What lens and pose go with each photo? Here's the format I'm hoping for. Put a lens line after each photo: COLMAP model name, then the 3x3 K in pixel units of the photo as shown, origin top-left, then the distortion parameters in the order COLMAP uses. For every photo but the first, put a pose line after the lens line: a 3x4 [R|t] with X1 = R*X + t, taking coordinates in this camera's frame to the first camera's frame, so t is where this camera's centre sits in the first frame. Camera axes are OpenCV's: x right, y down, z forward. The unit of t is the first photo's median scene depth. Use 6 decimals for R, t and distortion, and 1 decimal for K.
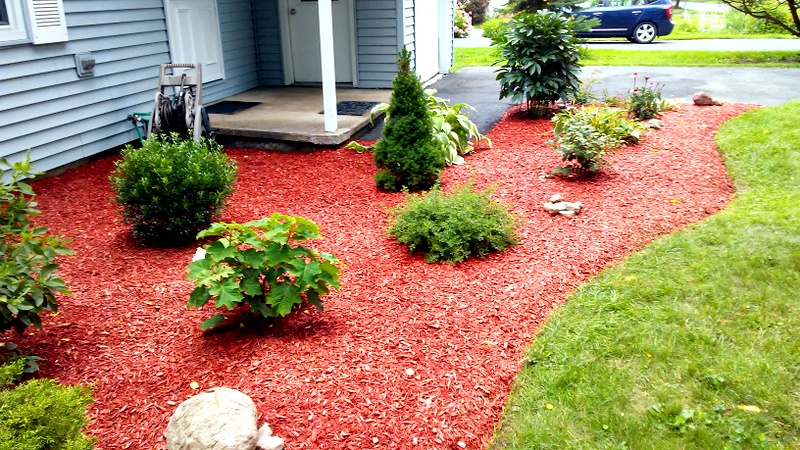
lens RADIAL K [[677.4, 0, 400.0], [0, 677.4, 225.0], [0, 0, 1]] dist [0.042618, -0.003253]
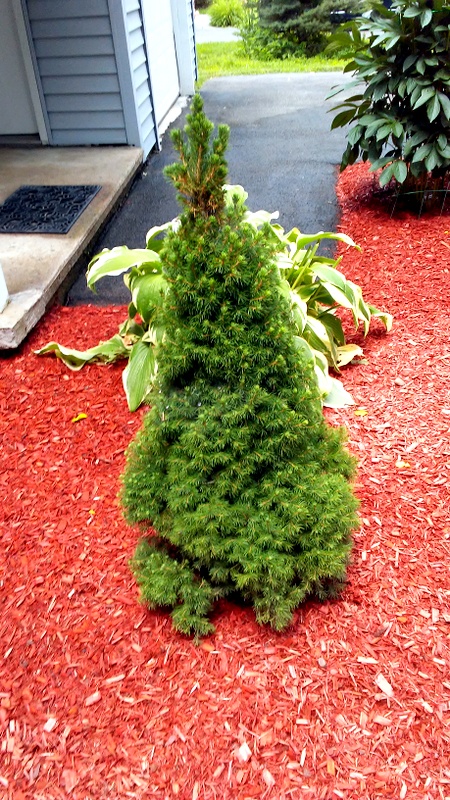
lens RADIAL K [[677.4, 0, 225.0], [0, 677.4, 400.0], [0, 0, 1]] dist [0.042618, -0.003253]
pose [[0.985998, -0.116210, 0.119595, -0.020772], [0.085833, 0.968562, 0.233495, -0.182349], [-0.142969, -0.219961, 0.964975, 0.616428]]
